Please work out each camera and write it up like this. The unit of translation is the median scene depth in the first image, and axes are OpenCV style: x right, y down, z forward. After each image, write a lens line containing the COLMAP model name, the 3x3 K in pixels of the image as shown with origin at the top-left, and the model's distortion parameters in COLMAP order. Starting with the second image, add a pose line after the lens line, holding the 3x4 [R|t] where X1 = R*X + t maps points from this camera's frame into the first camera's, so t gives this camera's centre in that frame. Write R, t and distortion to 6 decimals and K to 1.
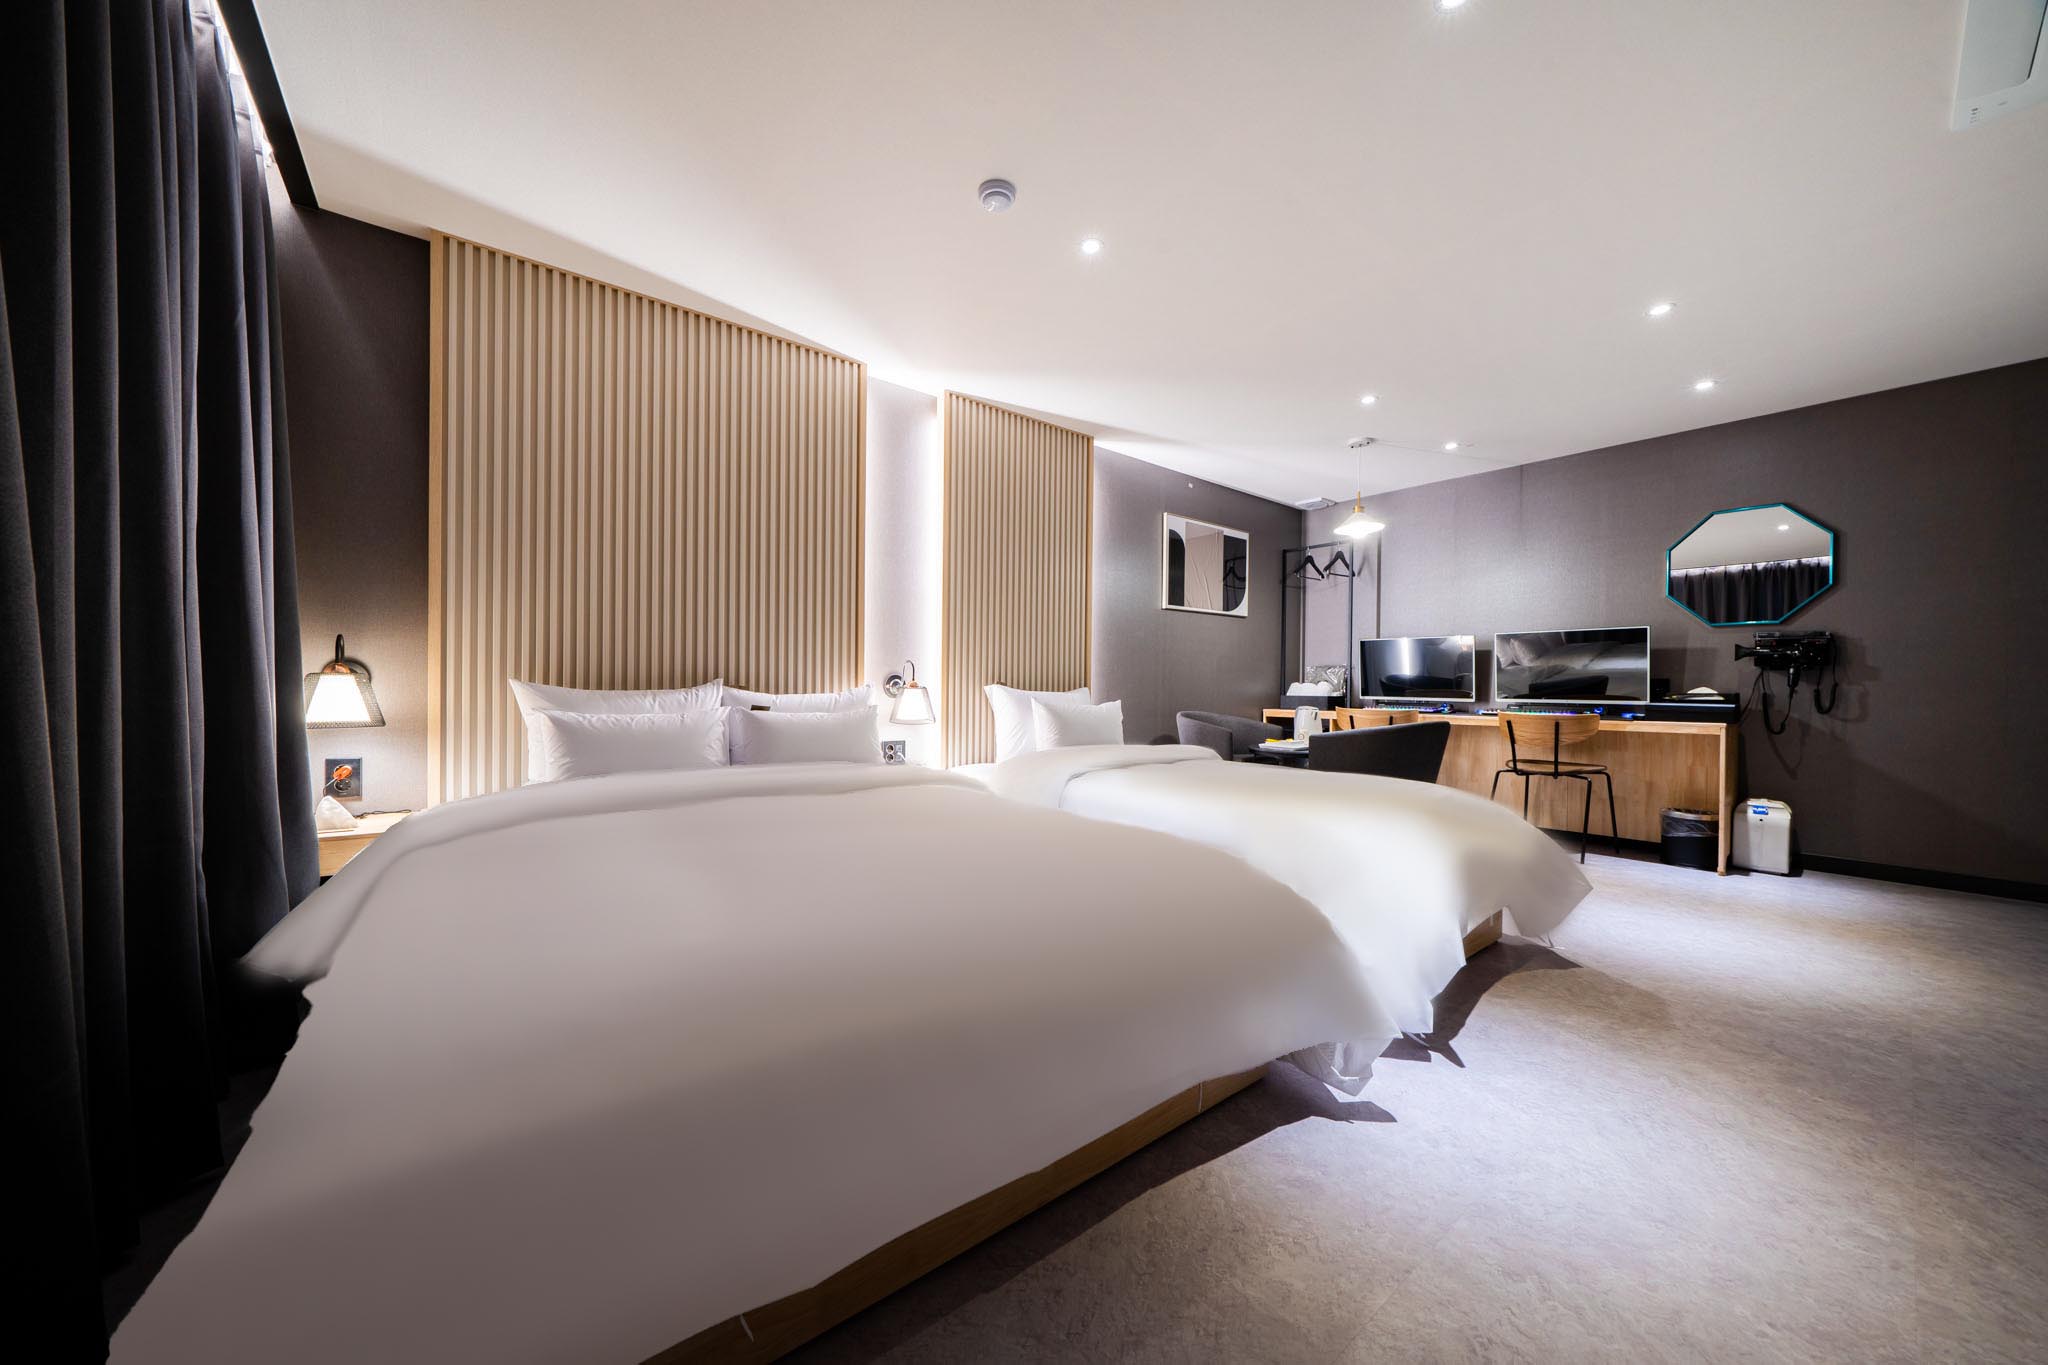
lens RADIAL K [[693.5, 0, 1016.0], [0, 693.5, 690.9], [0, 0, 1]] dist [-0.001177, -0.000016]
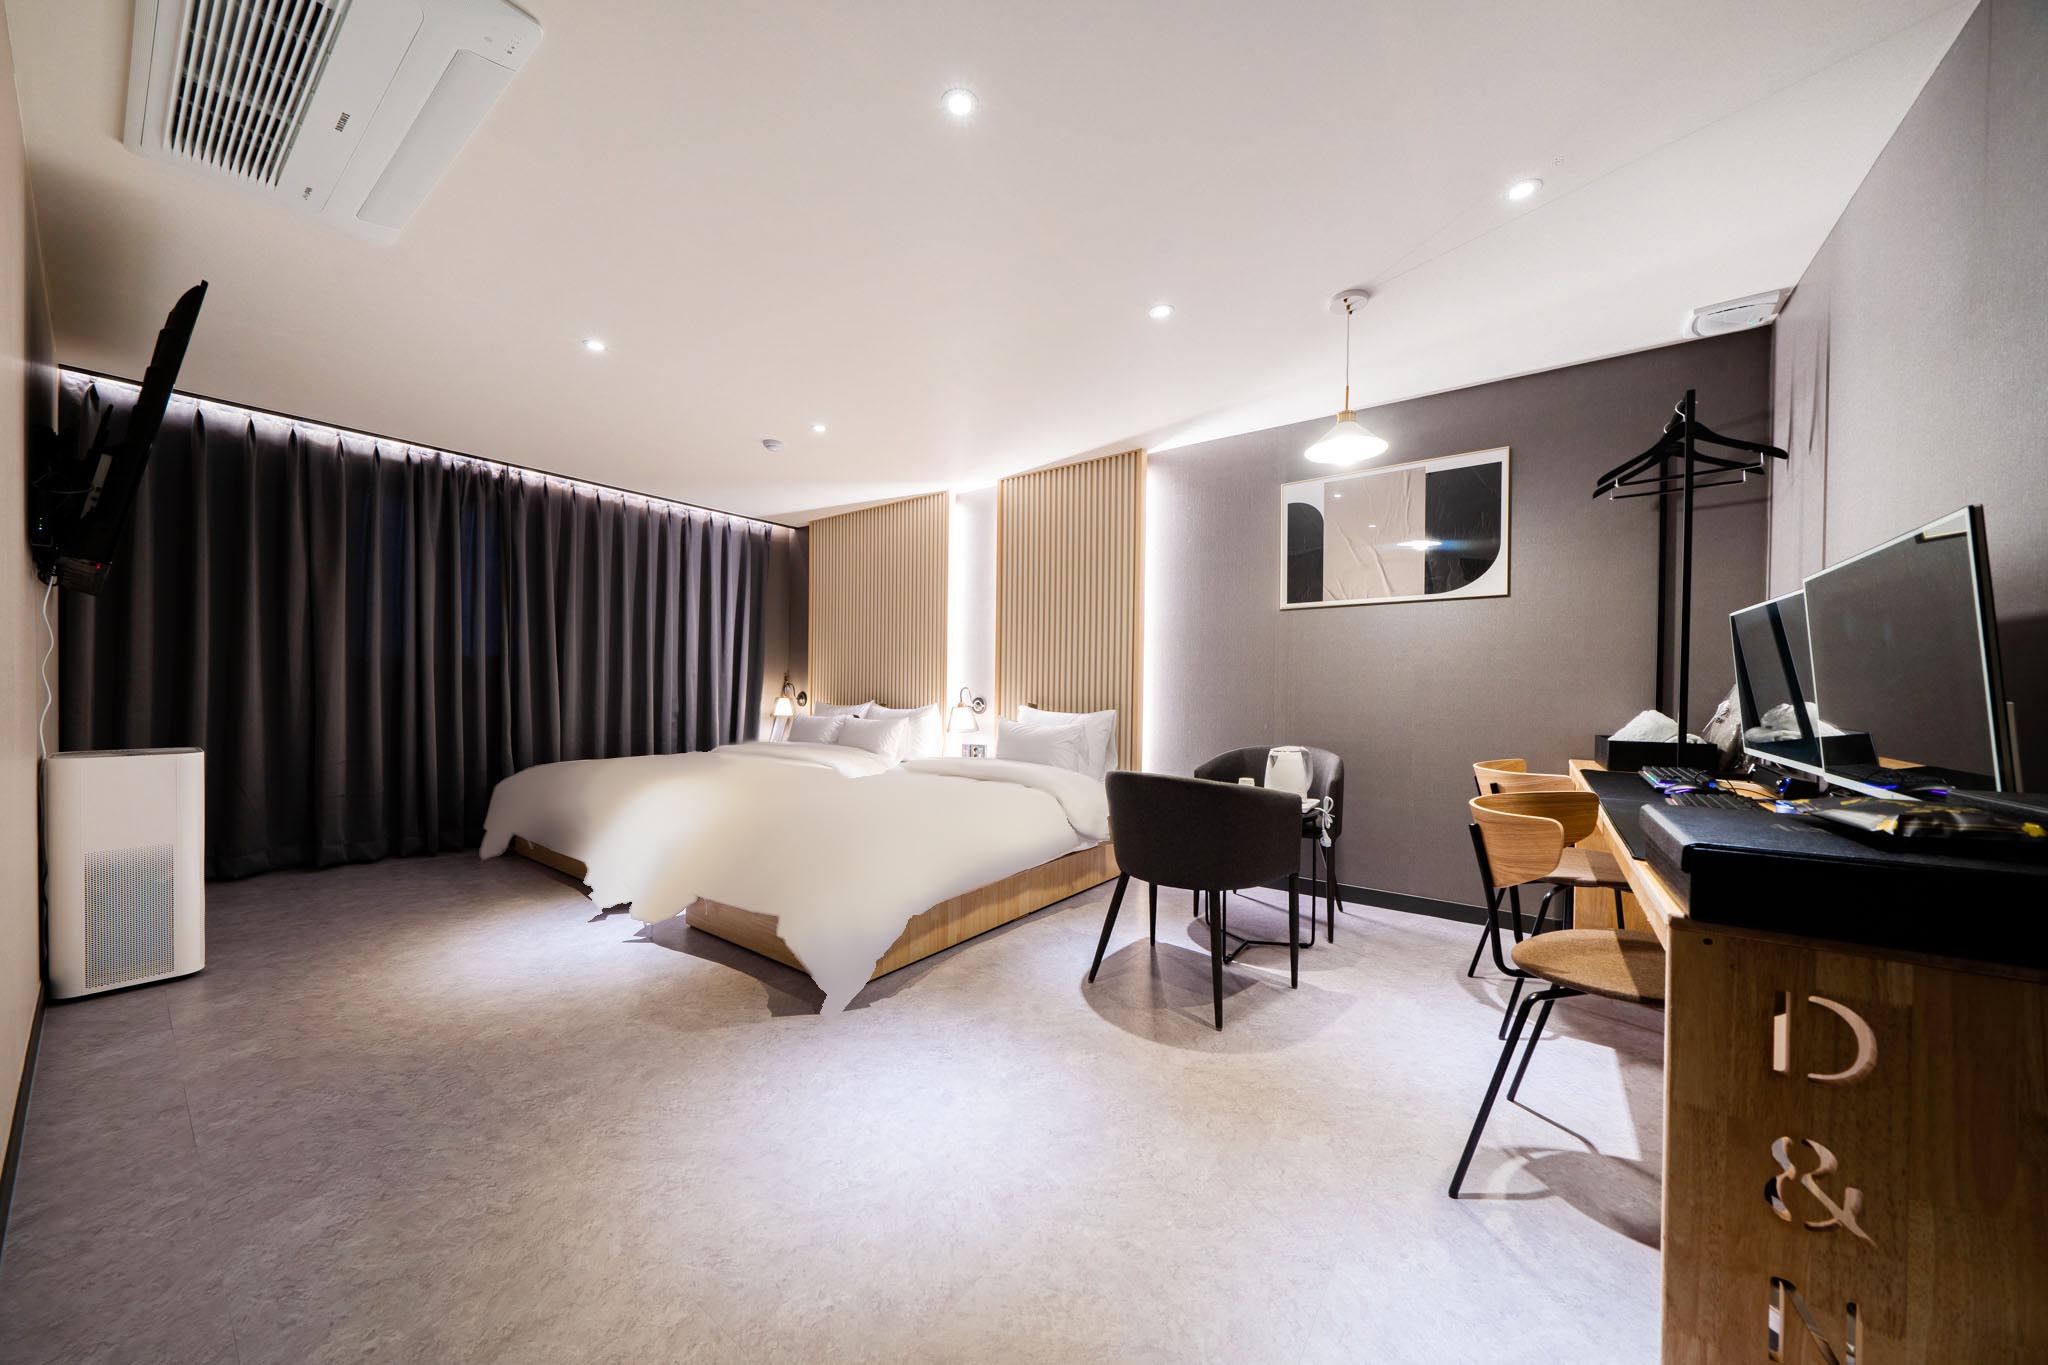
lens RADIAL K [[693.5, 0, 1016.0], [0, 693.5, 690.9], [0, 0, 1]] dist [-0.001177, -0.000016]
pose [[0.263316, 0.001990, -0.964708, 1.838597], [-0.010296, 0.999947, -0.000747, -0.051444], [0.964655, 0.010129, 0.263322, 1.077293]]
